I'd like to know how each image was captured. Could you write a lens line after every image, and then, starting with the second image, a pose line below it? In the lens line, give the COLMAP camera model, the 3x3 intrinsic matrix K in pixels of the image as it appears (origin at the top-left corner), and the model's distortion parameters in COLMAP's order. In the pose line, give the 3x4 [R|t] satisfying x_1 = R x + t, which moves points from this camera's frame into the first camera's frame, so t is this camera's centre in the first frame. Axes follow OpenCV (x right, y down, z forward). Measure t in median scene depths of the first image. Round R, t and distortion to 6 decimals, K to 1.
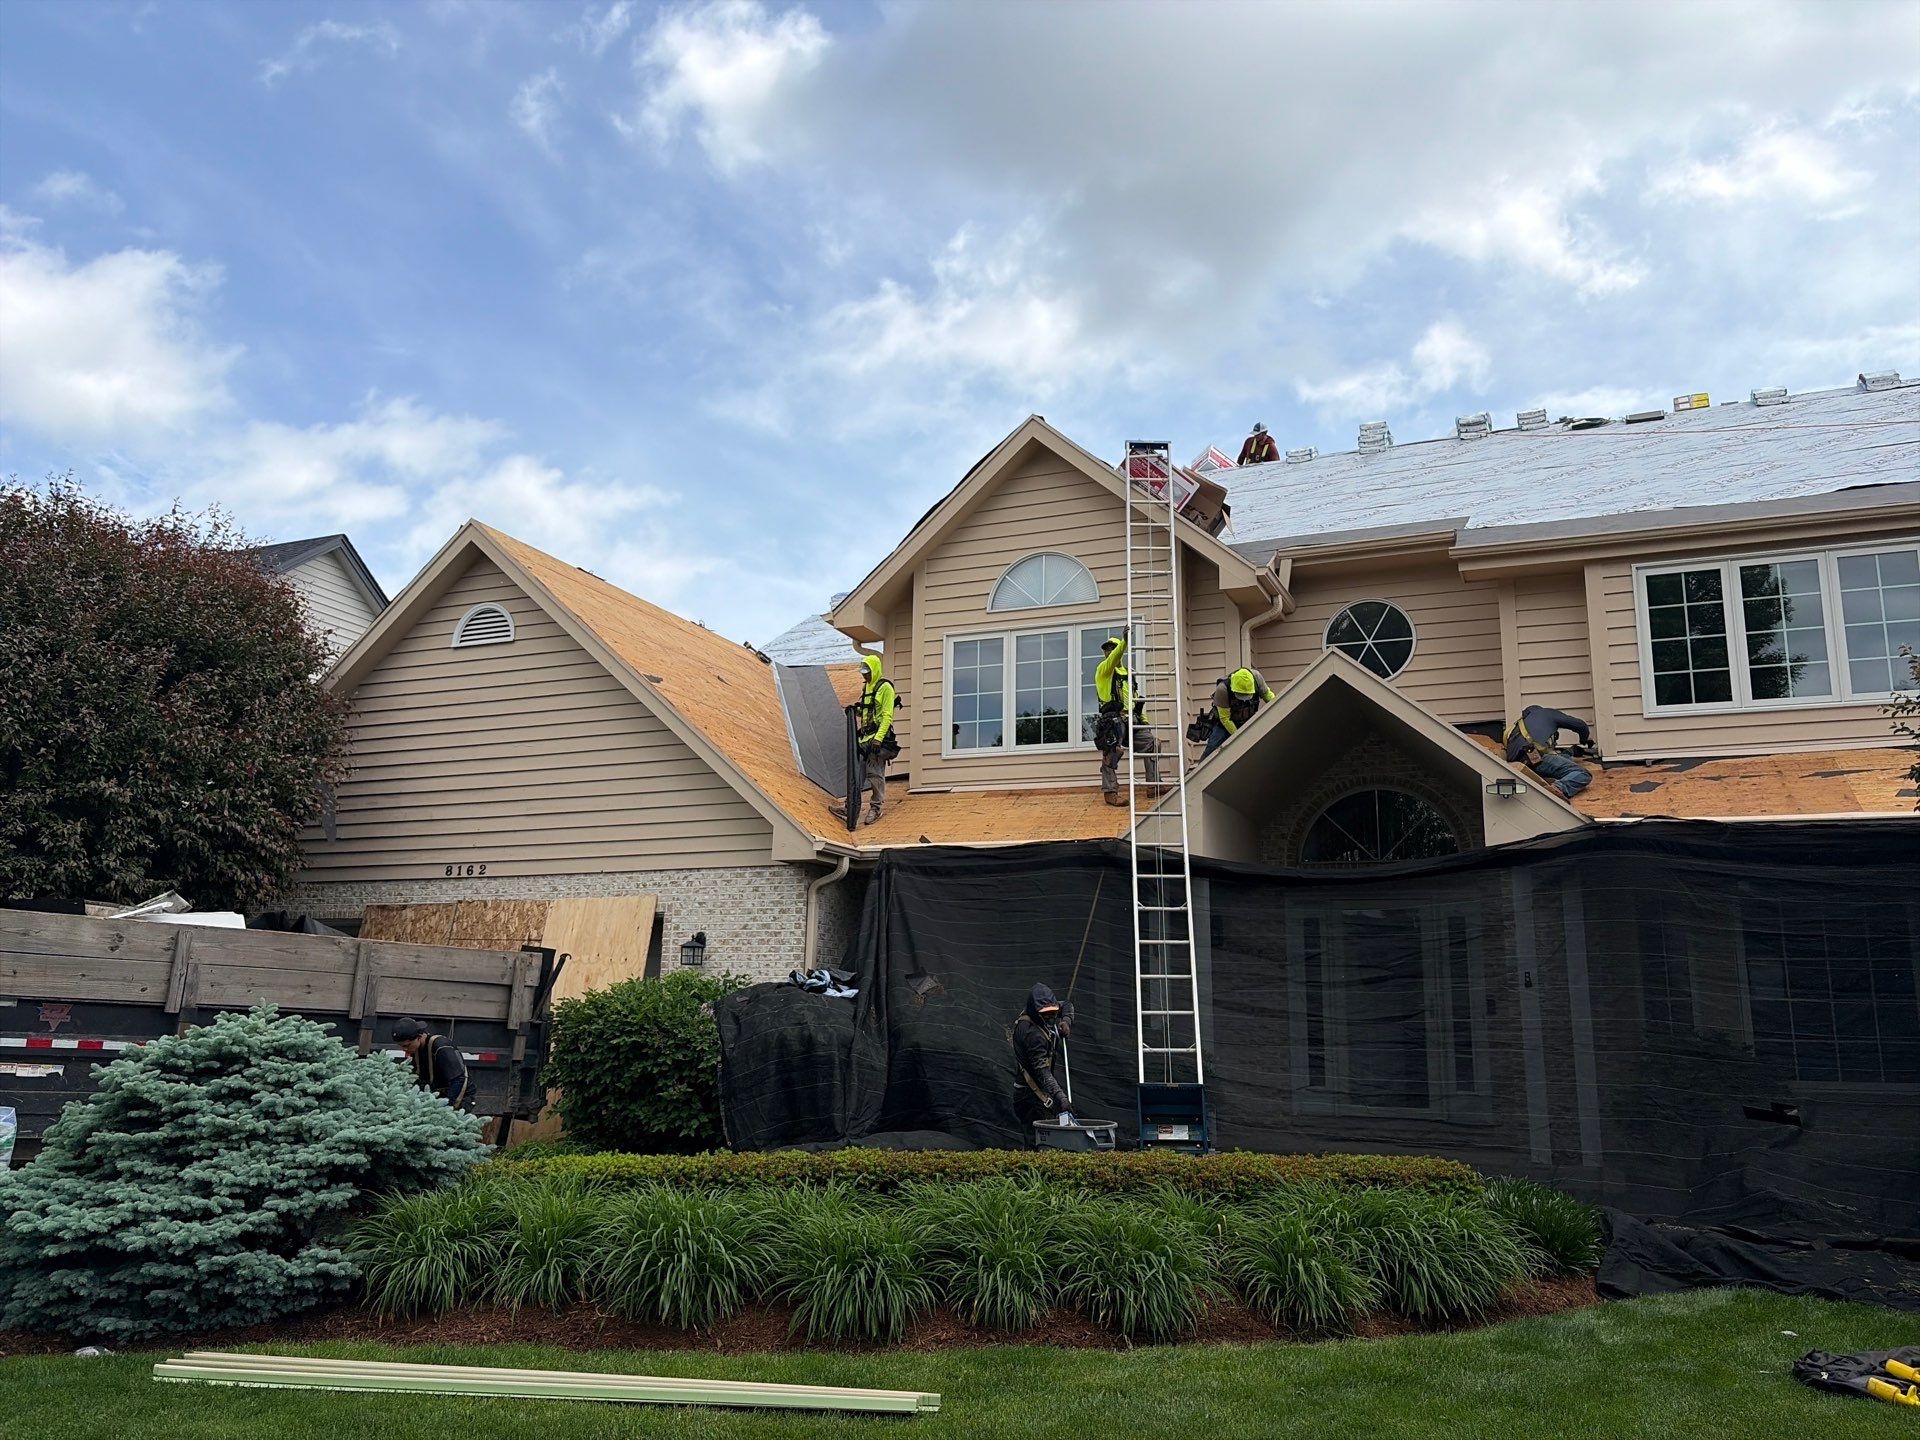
lens RADIAL K [[1451.5, 0, 954.3], [0, 1451.5, 720.7], [0, 0, 1]] dist [0.054172, -0.061440]
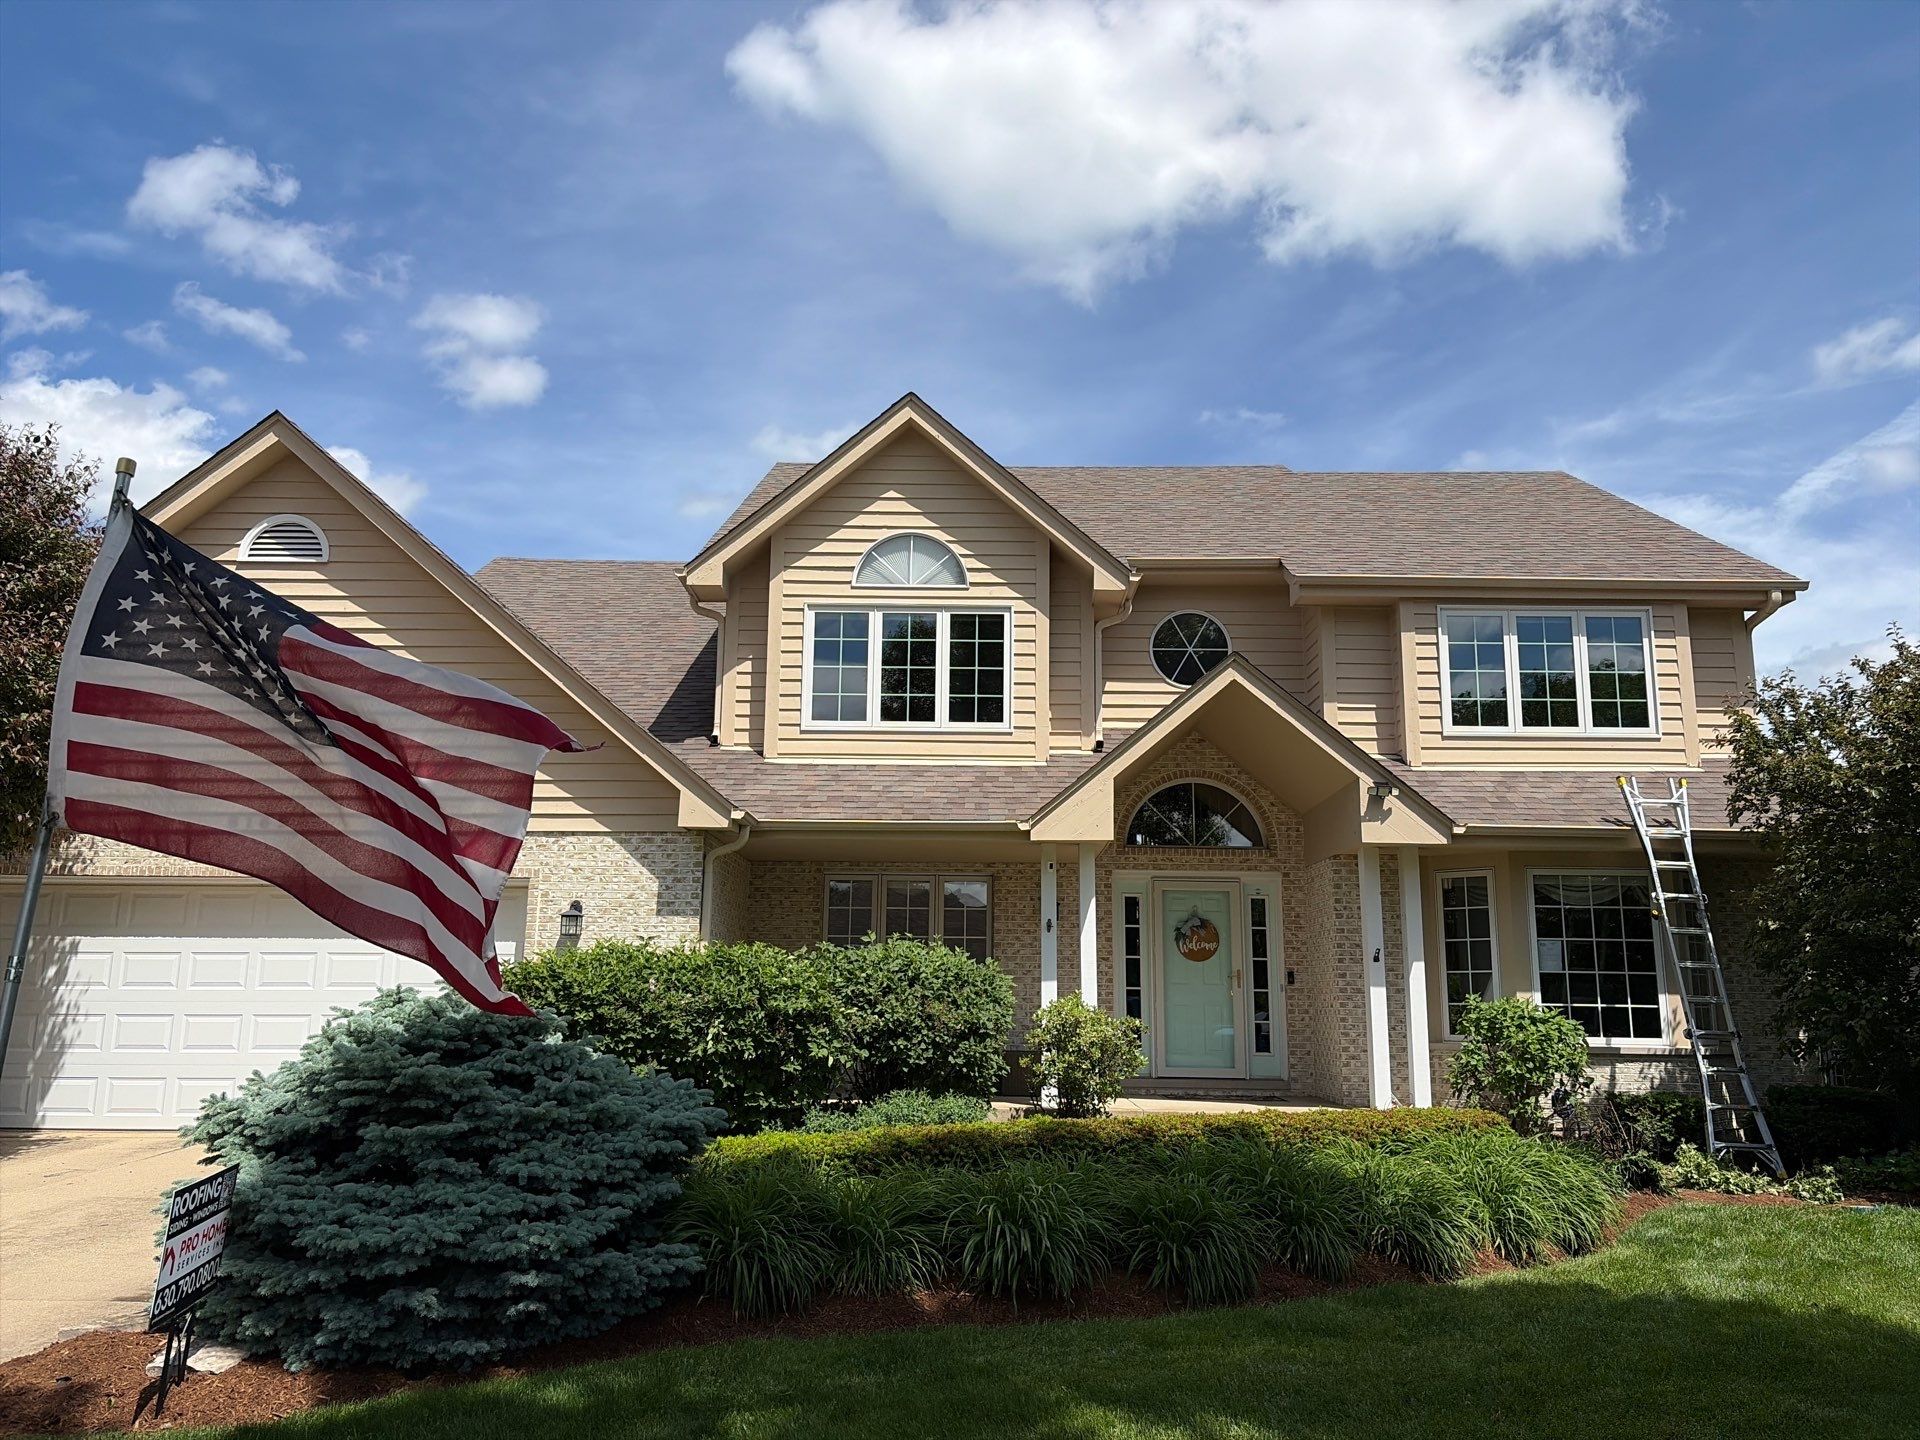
lens RADIAL K [[1444.3, 0, 968.8], [0, 1444.3, 719.1], [0, 0, 1]] dist [0.048462, -0.047719]
pose [[0.924682, 0.067369, 0.374733, -0.315458], [-0.073617, 0.997284, 0.002367, 0.009808], [-0.373556, -0.029776, 0.927130, 0.053613]]
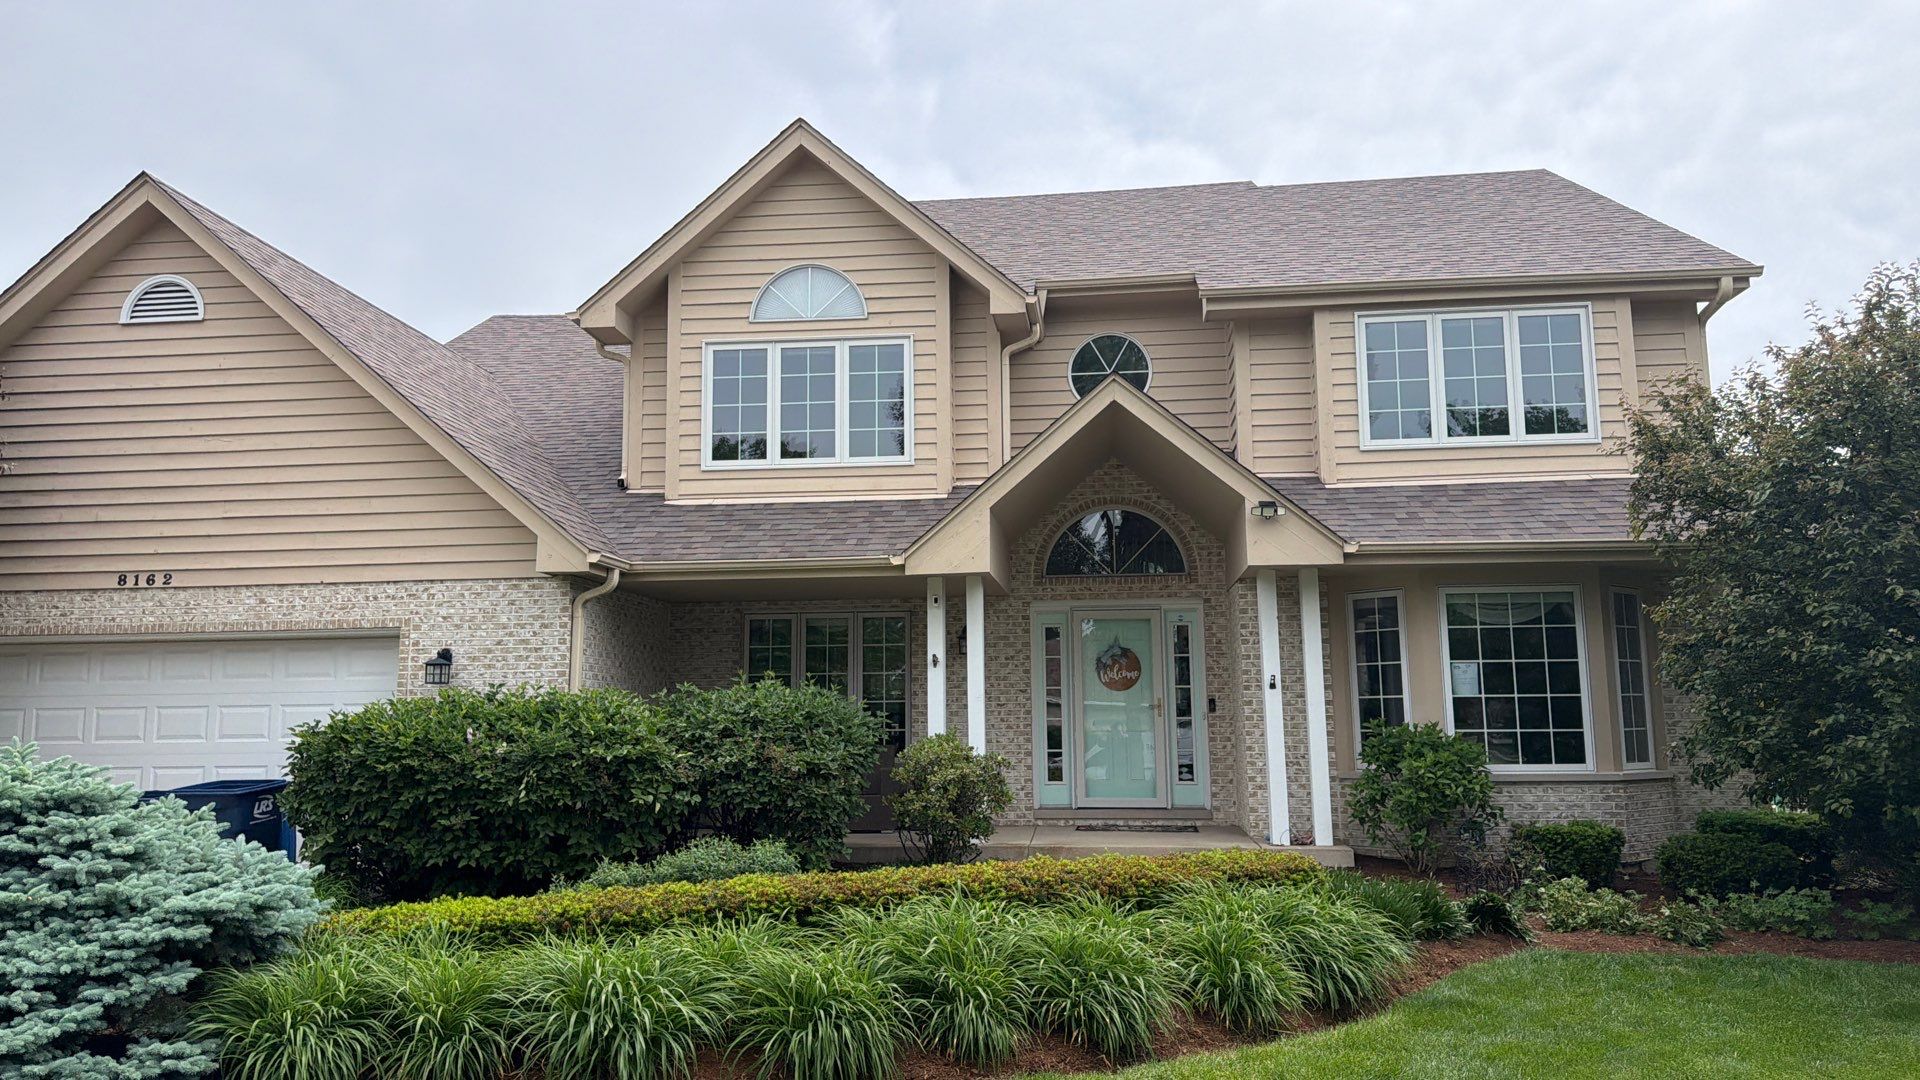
lens RADIAL K [[1346.6, 0, 969.0], [0, 1346.6, 540.2], [0, 0, 1]] dist [0.072626, -0.091436]
pose [[0.956114, 0.013862, 0.292665, -0.117251], [-0.034720, 0.997203, 0.066192, 0.008175], [-0.290929, -0.073449, 0.953921, 0.086333]]
